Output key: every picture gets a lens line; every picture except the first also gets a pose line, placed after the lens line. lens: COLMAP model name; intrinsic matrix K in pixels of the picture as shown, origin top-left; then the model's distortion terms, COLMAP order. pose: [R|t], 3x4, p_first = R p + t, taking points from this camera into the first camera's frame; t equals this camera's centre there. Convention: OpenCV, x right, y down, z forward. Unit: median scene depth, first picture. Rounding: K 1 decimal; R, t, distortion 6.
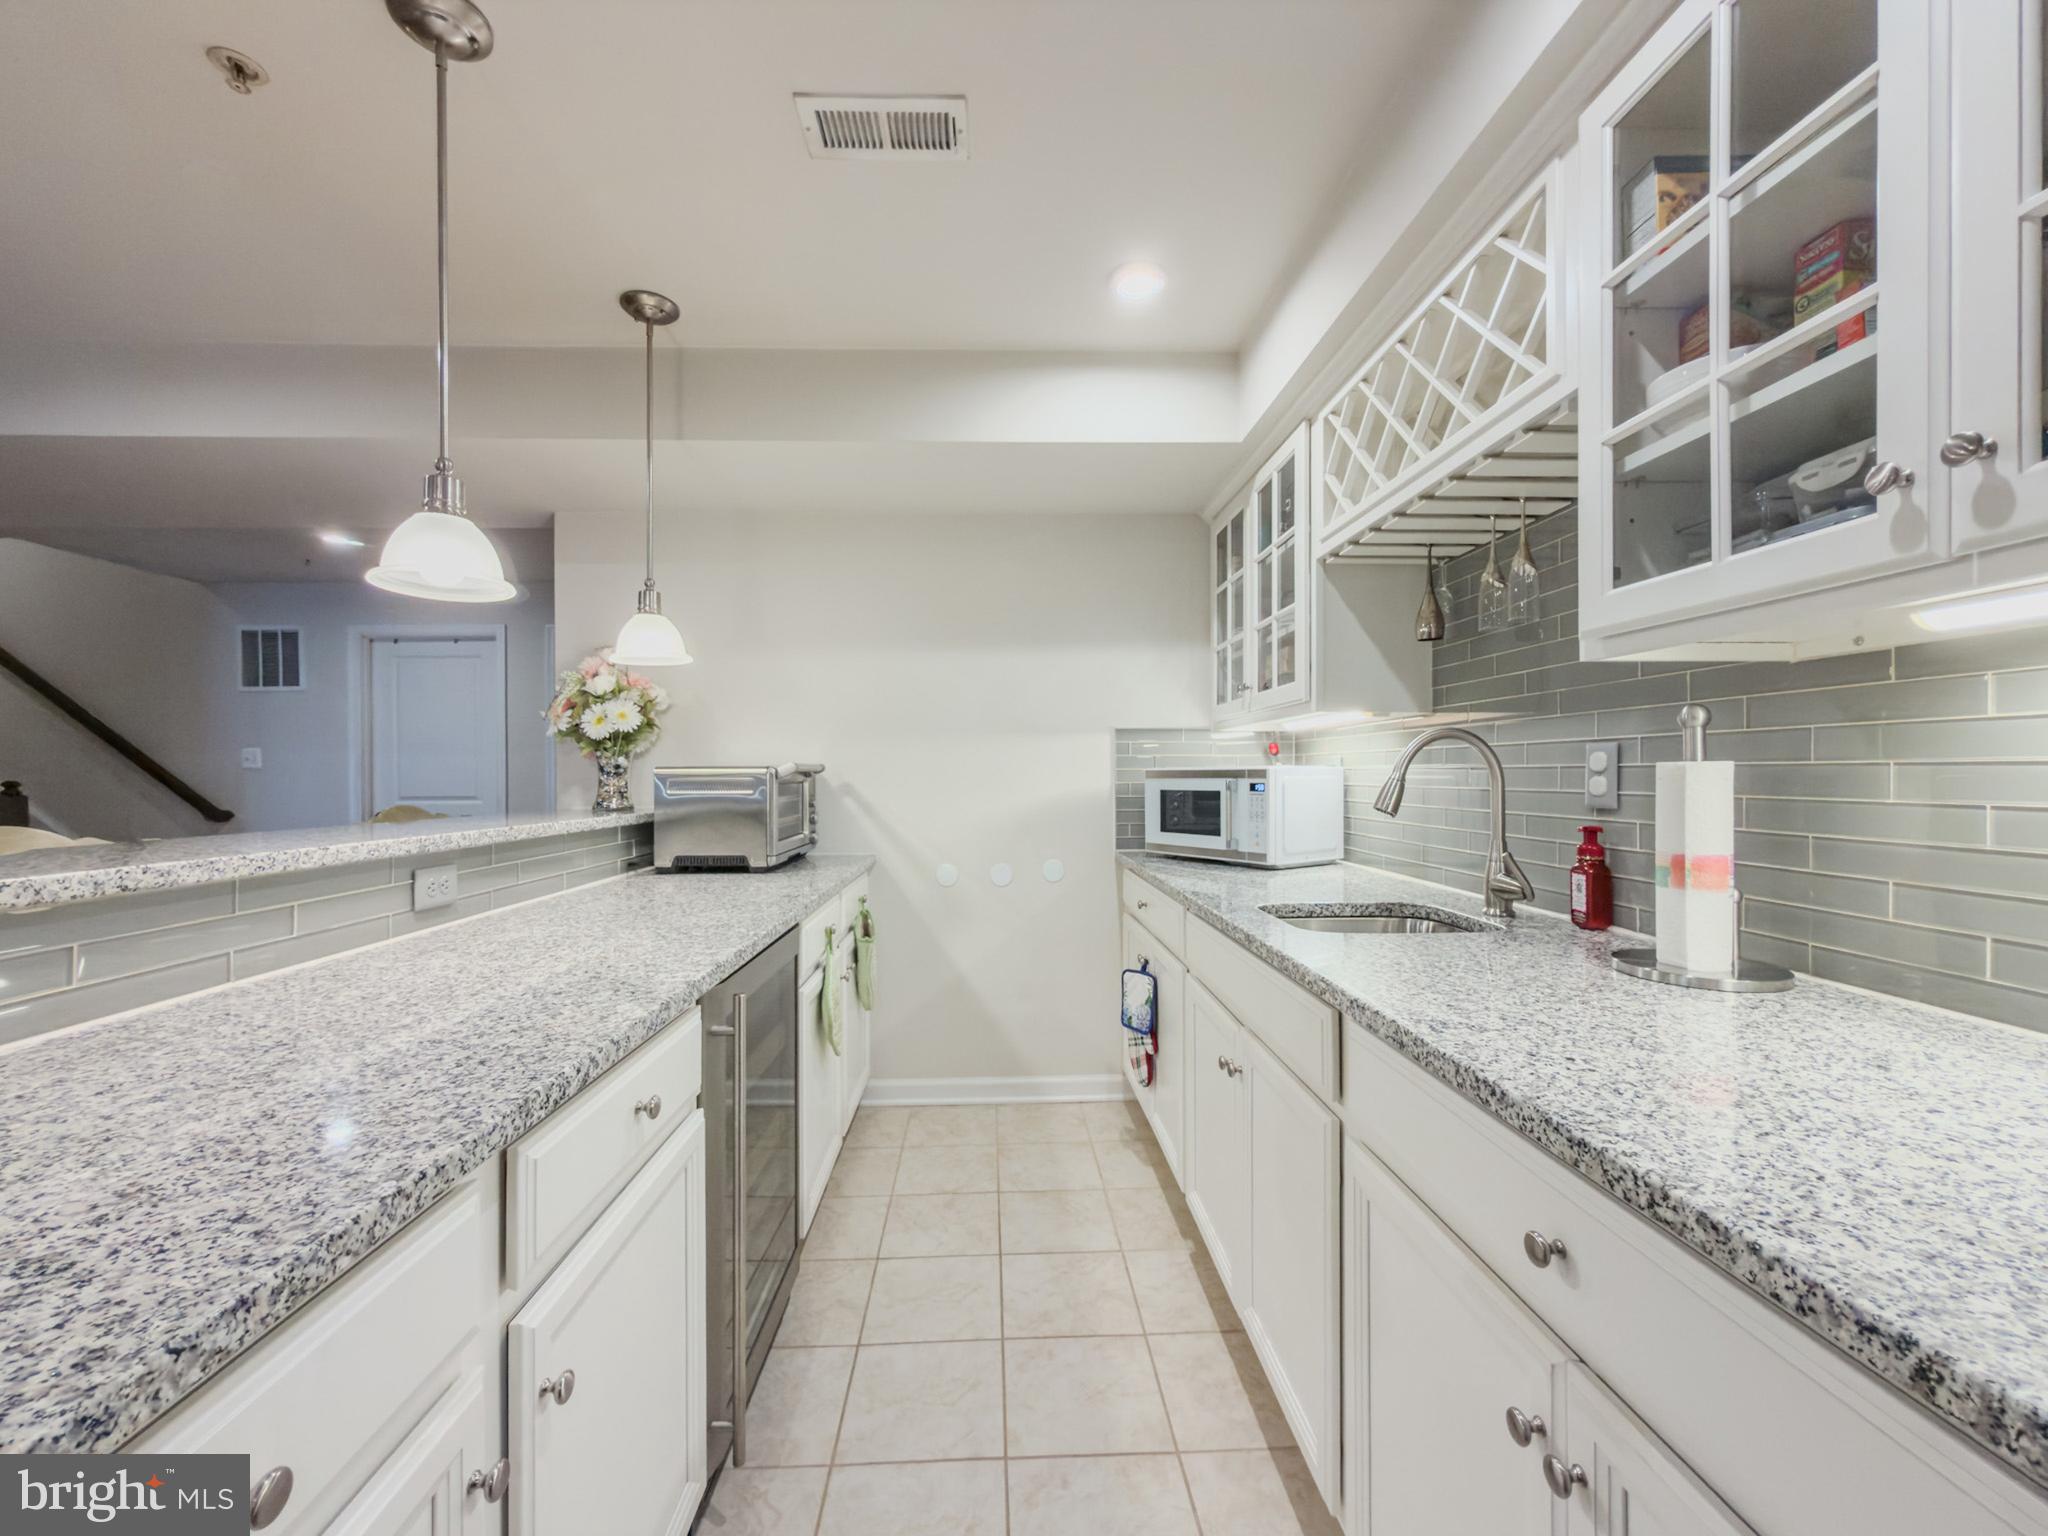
lens RADIAL K [[829.3, 0, 1024.6], [0, 829.3, 772.6], [0, 0, 1]] dist [-0.006352, 0.003160]
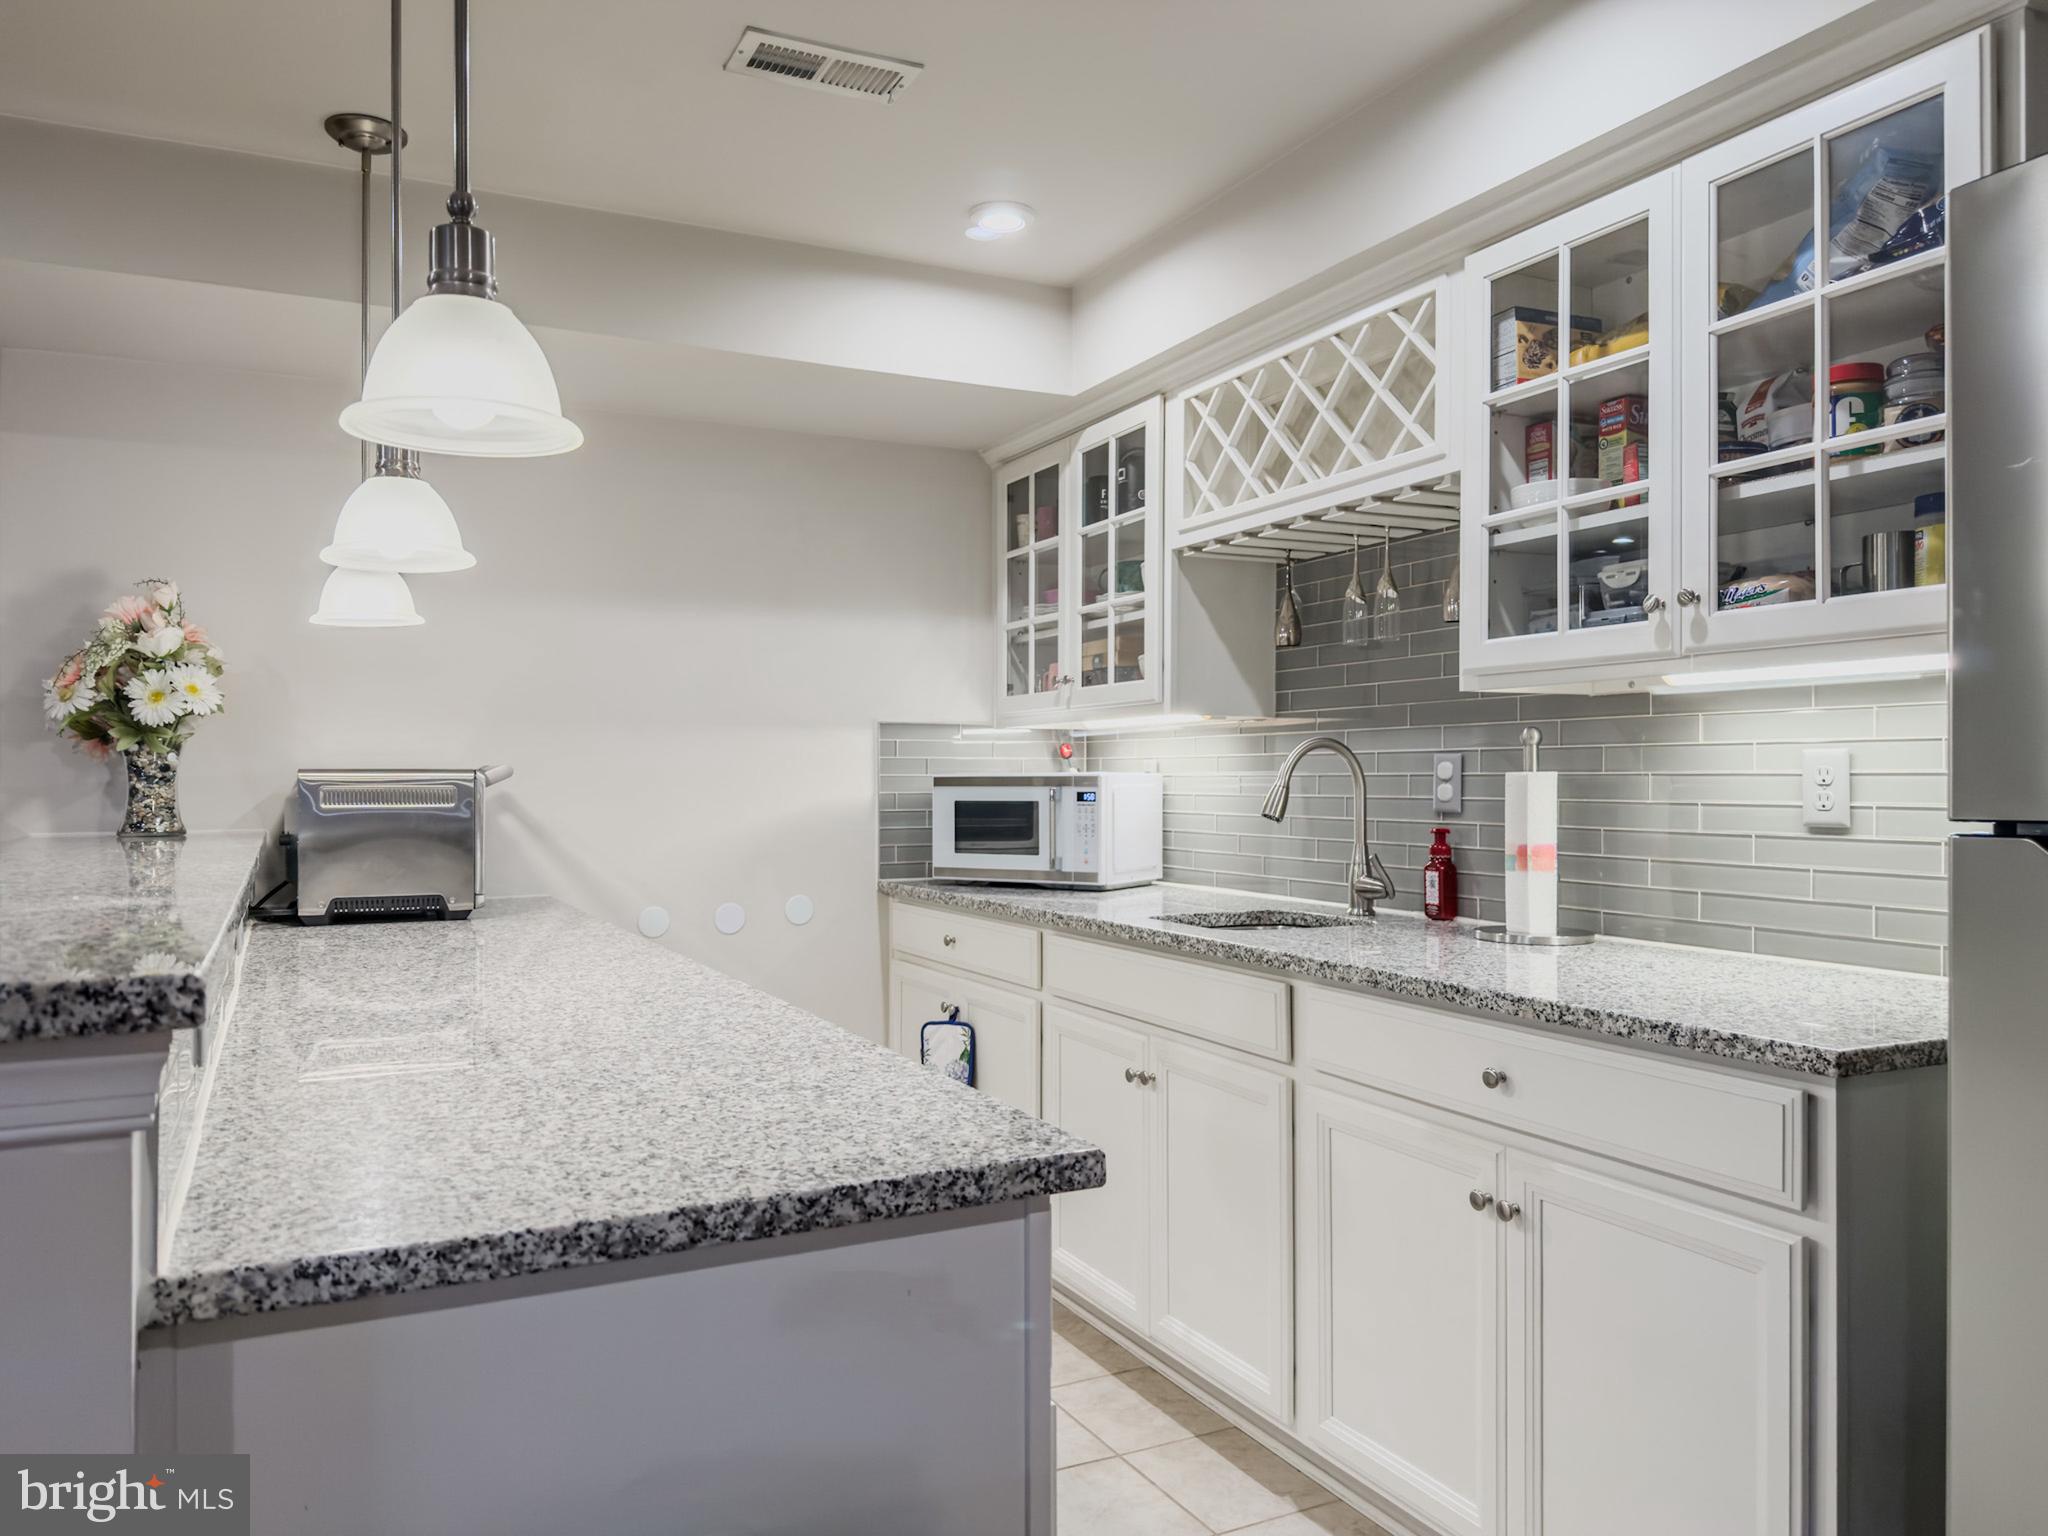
lens RADIAL K [[1454.9, 0, 1011.8], [0, 1454.9, 779.8], [0, 0, 1]] dist [0.052692, -0.063312]
pose [[0.914807, 0.001944, 0.403887, -0.613811], [-0.002062, 0.999998, -0.000142, 0.000743], [-0.403886, -0.000703, 0.914809, -0.544172]]
